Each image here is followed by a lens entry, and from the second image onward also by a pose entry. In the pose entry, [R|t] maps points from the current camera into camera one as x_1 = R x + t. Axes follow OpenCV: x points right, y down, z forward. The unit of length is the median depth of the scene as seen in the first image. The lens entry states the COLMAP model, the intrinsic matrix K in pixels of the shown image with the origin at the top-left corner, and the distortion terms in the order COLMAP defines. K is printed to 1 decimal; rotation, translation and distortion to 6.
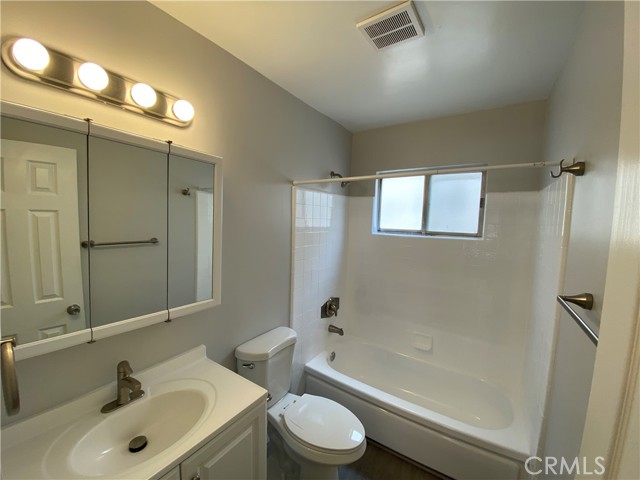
lens RADIAL K [[261.2, 0, 318.4], [0, 261.2, 239.6], [0, 0, 1]] dist [0.037994, -0.028366]
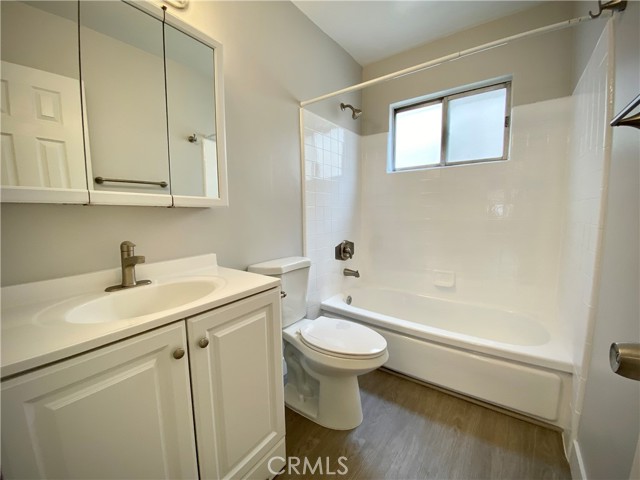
lens RADIAL K [[261.2, 0, 318.4], [0, 261.2, 239.6], [0, 0, 1]] dist [0.037994, -0.028366]
pose [[0.998217, -0.036119, -0.047512, -0.004813], [0.037151, 0.999089, 0.021010, 0.212861], [0.046709, -0.022738, 0.998650, 0.041876]]
